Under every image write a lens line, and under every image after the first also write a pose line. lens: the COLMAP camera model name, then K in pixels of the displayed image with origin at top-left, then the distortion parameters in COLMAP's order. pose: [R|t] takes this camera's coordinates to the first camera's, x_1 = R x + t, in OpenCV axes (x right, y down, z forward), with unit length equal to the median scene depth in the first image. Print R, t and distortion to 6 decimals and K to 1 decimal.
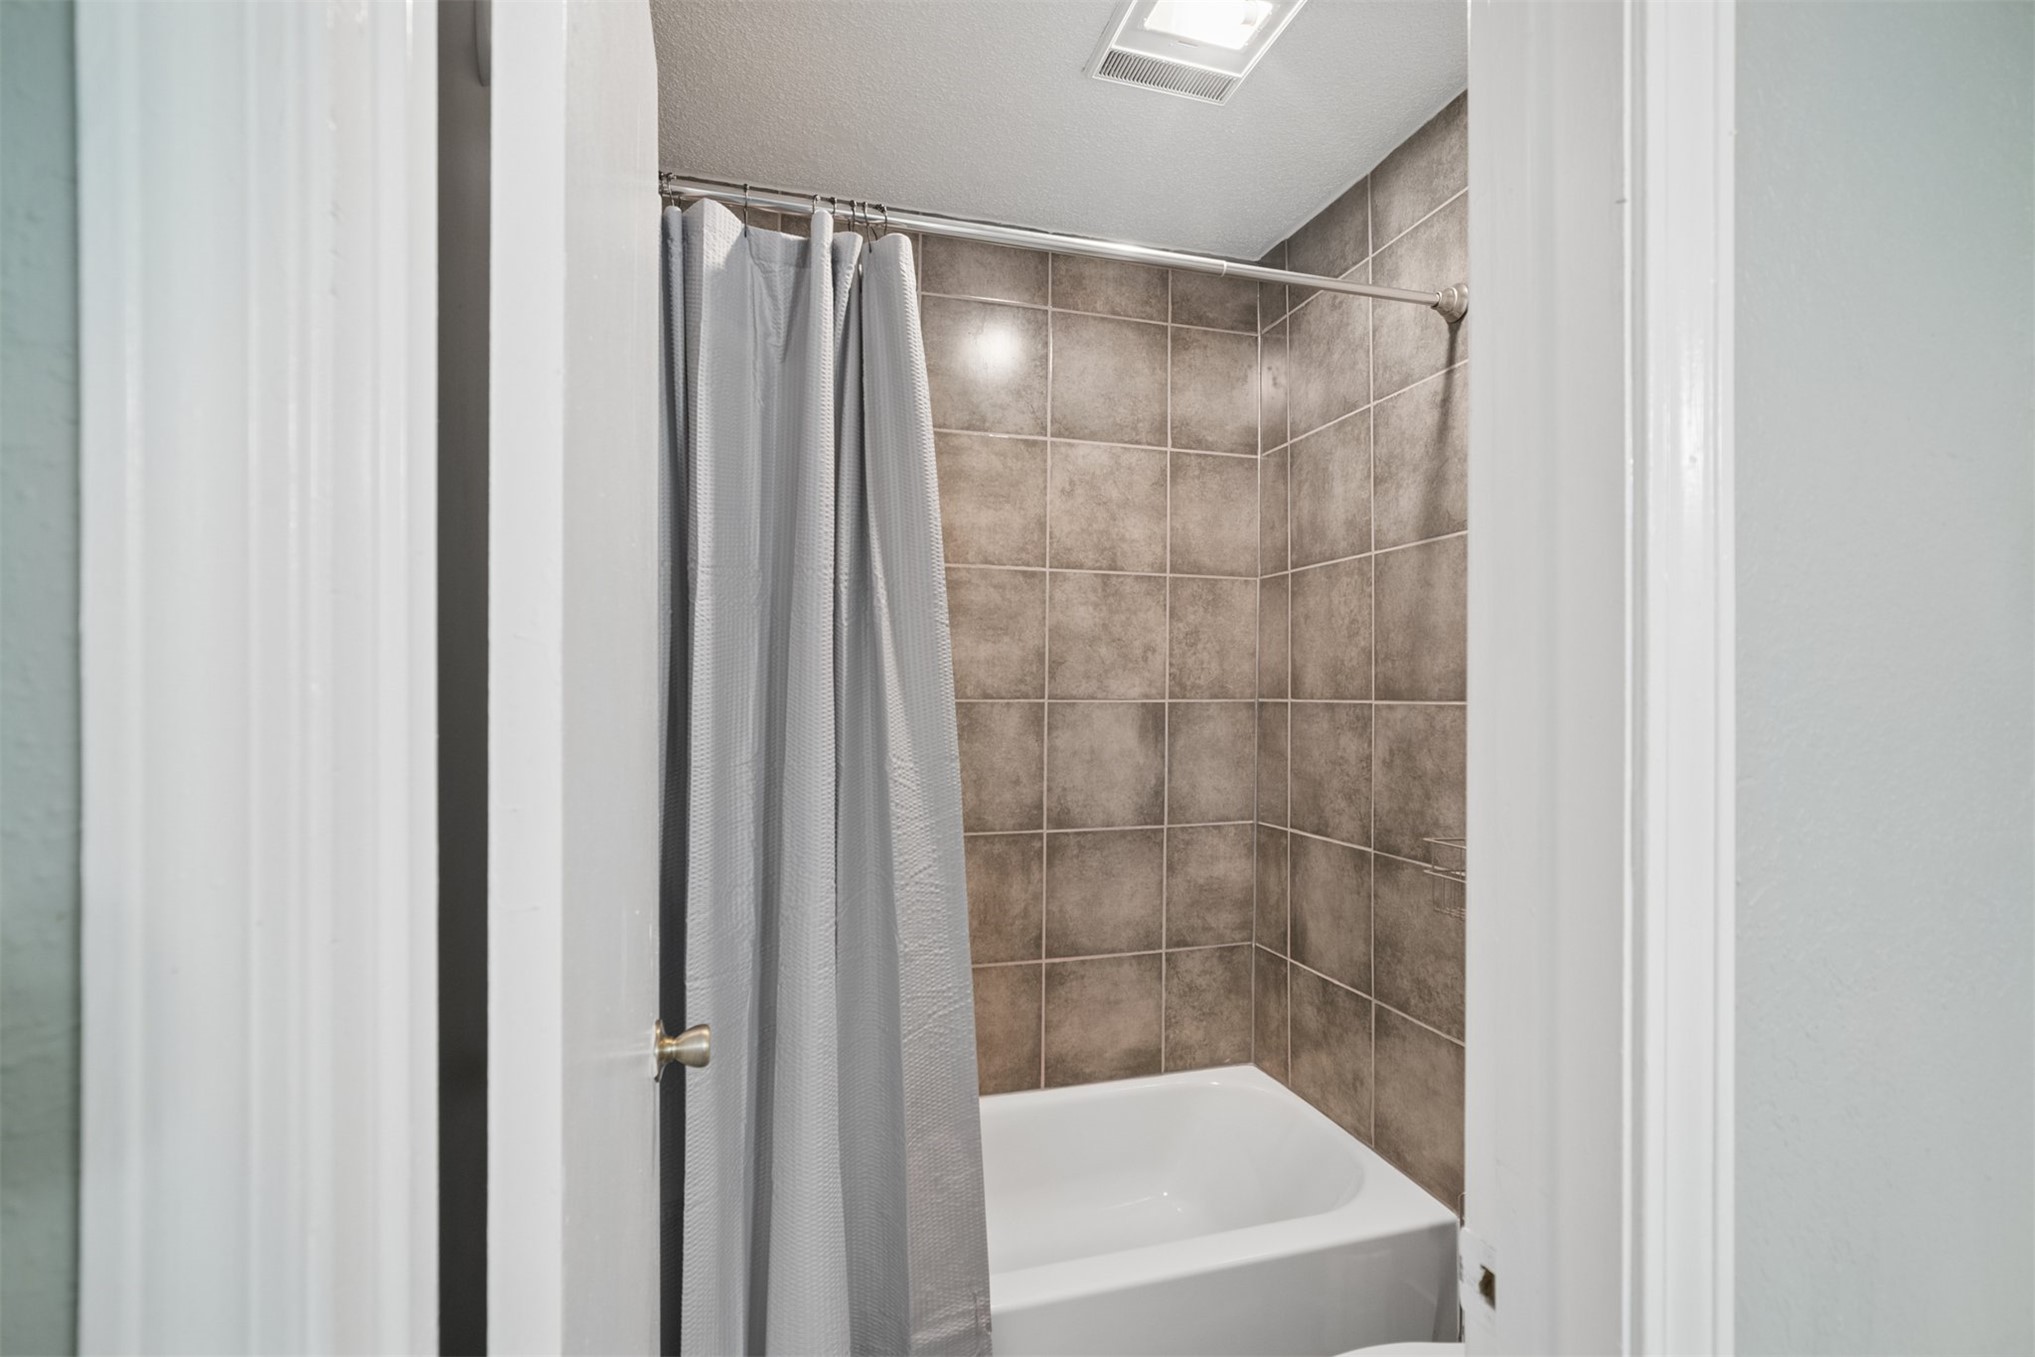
lens RADIAL K [[911.4, 0, 1019.3], [0, 911.4, 687.0], [0, 0, 1]] dist [-0.012823, 0.006708]
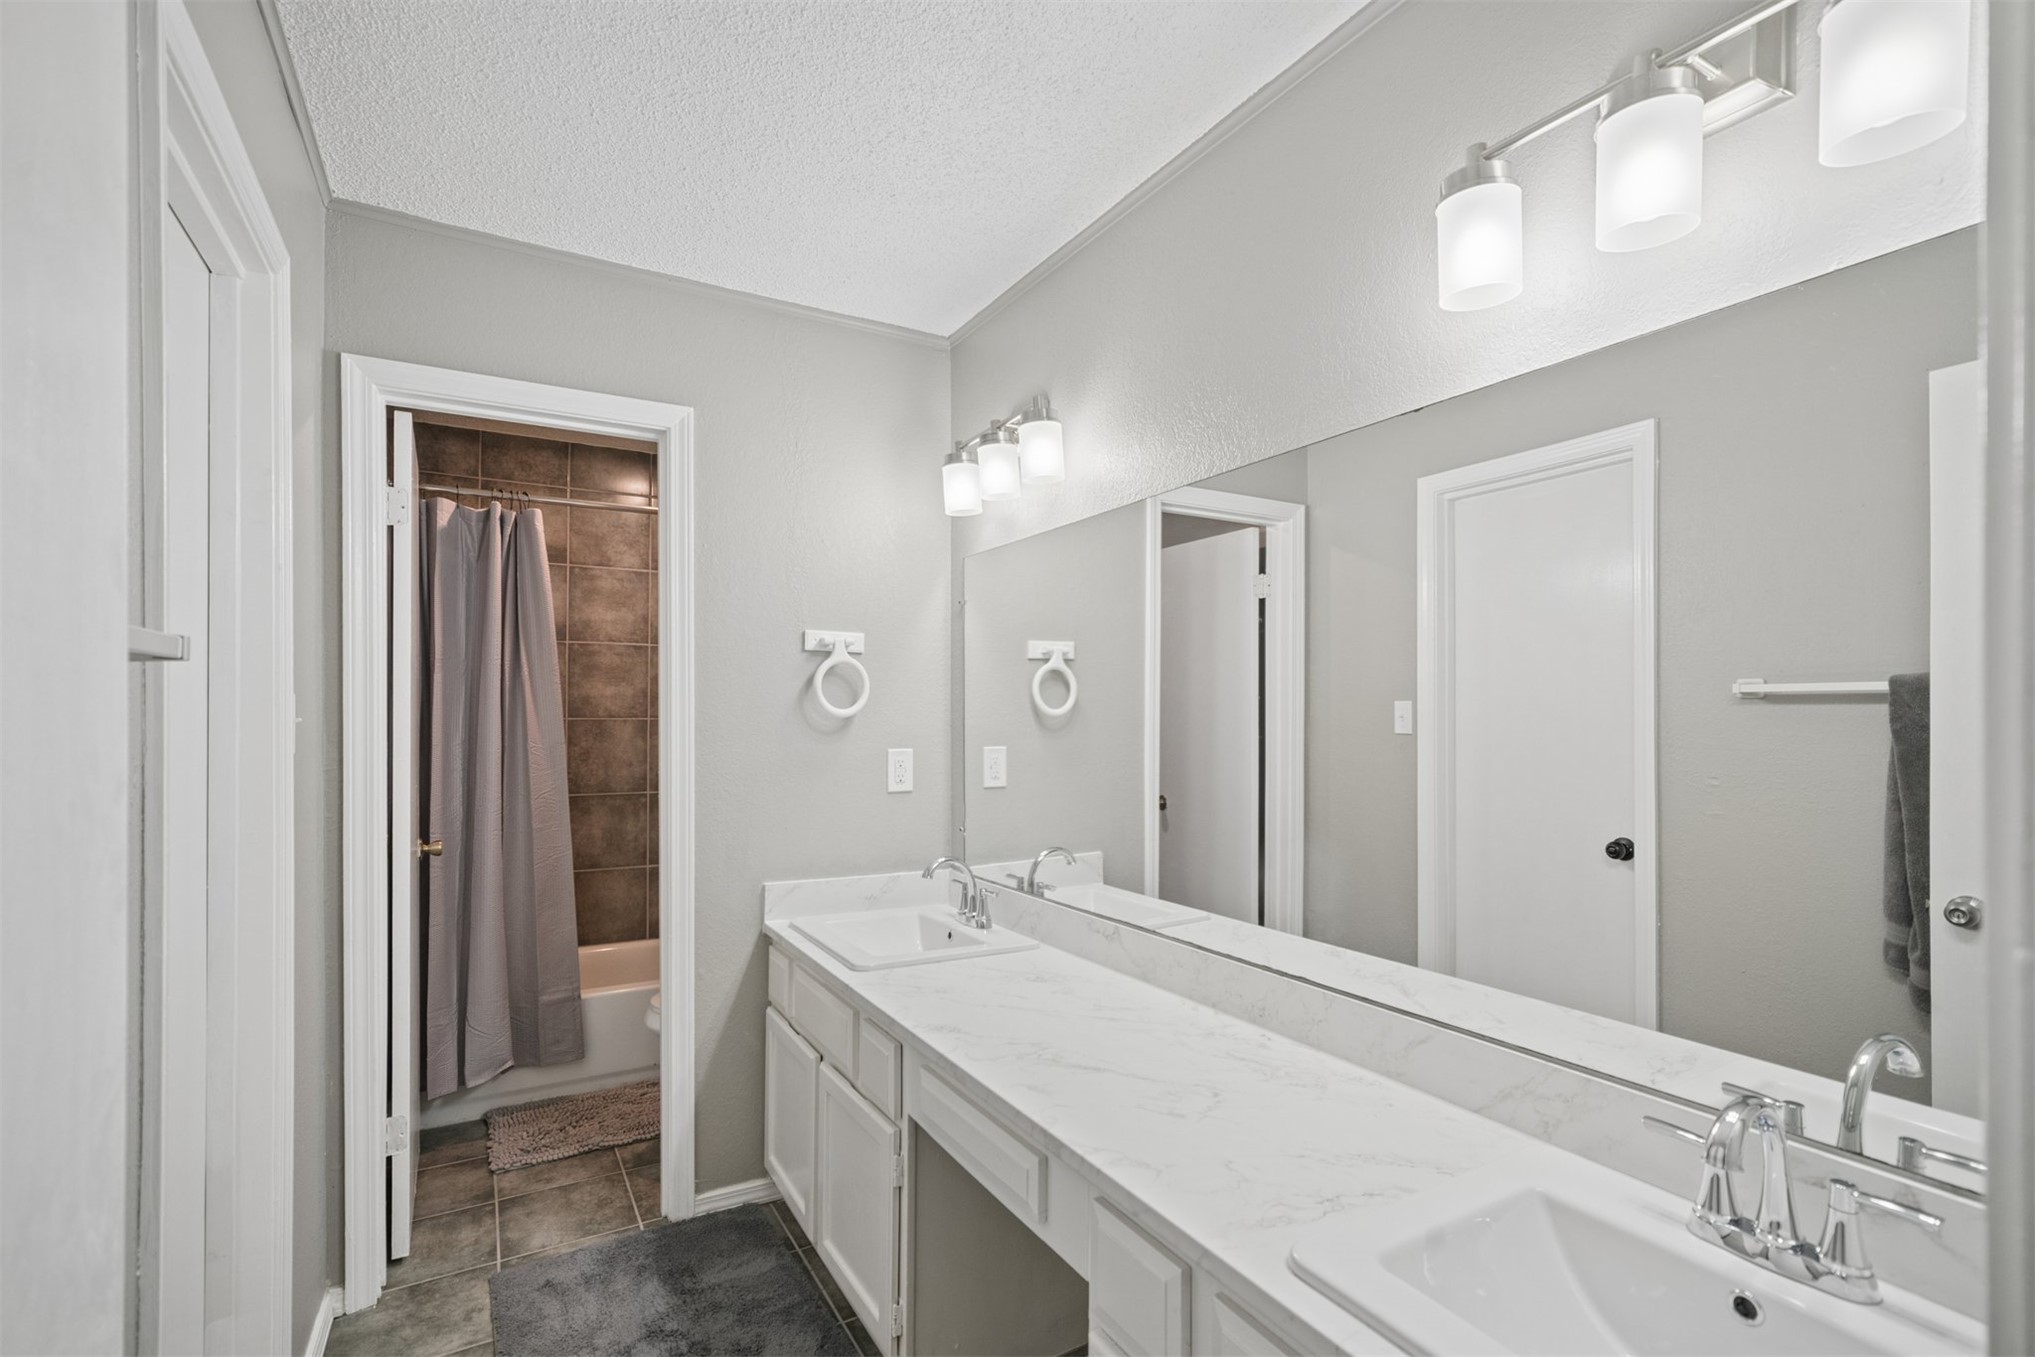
lens RADIAL K [[911.4, 0, 1012.0], [0, 911.4, 713.4], [0, 0, 1]] dist [-0.012823, 0.006708]
pose [[0.969500, 0.002497, 0.245077, 0.464605], [-0.003702, 0.999983, 0.004460, -0.009736], [-0.245062, -0.005232, 0.969493, -1.470465]]
